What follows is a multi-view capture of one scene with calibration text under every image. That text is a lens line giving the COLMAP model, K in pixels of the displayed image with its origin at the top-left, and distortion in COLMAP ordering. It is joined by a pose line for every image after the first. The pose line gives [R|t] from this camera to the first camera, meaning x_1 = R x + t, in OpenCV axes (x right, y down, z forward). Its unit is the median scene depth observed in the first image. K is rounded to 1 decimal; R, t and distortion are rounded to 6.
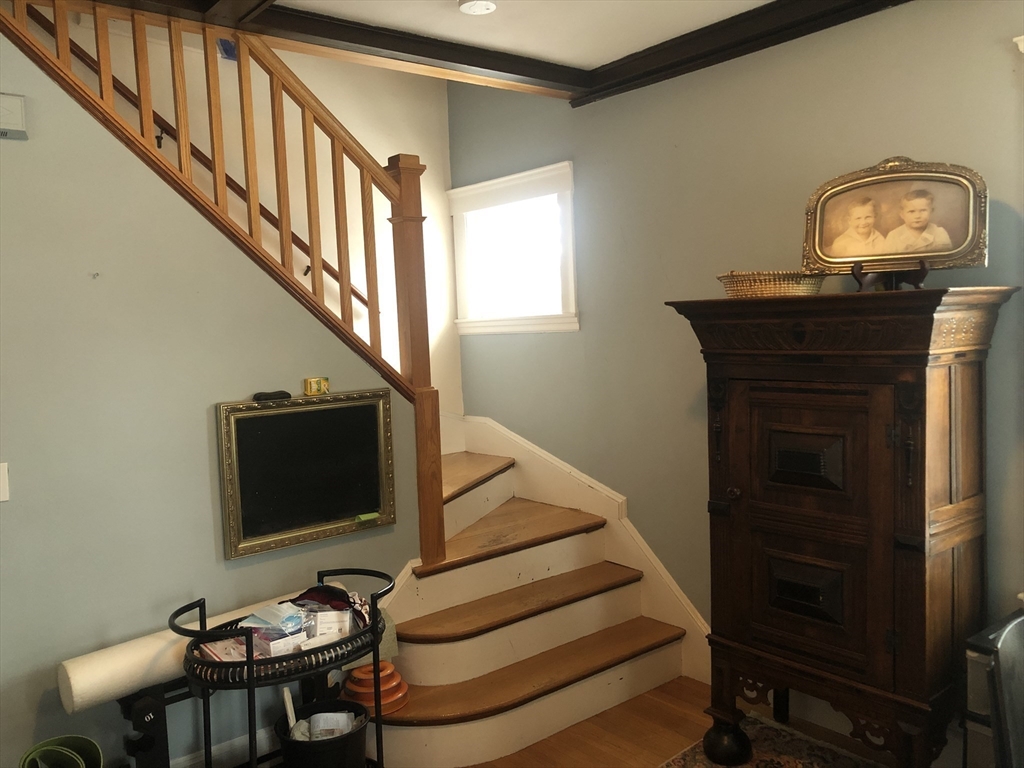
lens RADIAL K [[834.0, 0, 512.0], [0, 834.0, 384.0], [0, 0, 1]] dist [0.049704, -0.043960]
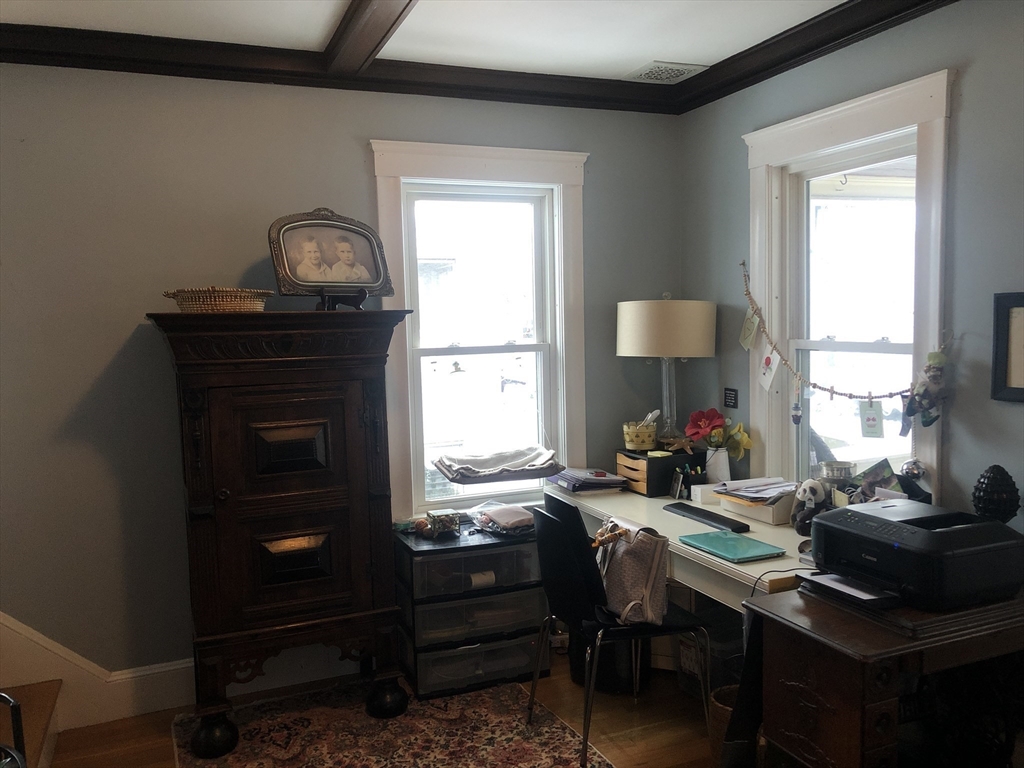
lens RADIAL K [[834.0, 0, 512.0], [0, 834.0, 384.0], [0, 0, 1]] dist [0.049704, -0.043960]
pose [[0.294829, -0.051154, 0.954180, -0.705671], [0.083238, 0.996145, 0.027685, -0.009174], [-0.951918, 0.071261, 0.297950, 0.350998]]
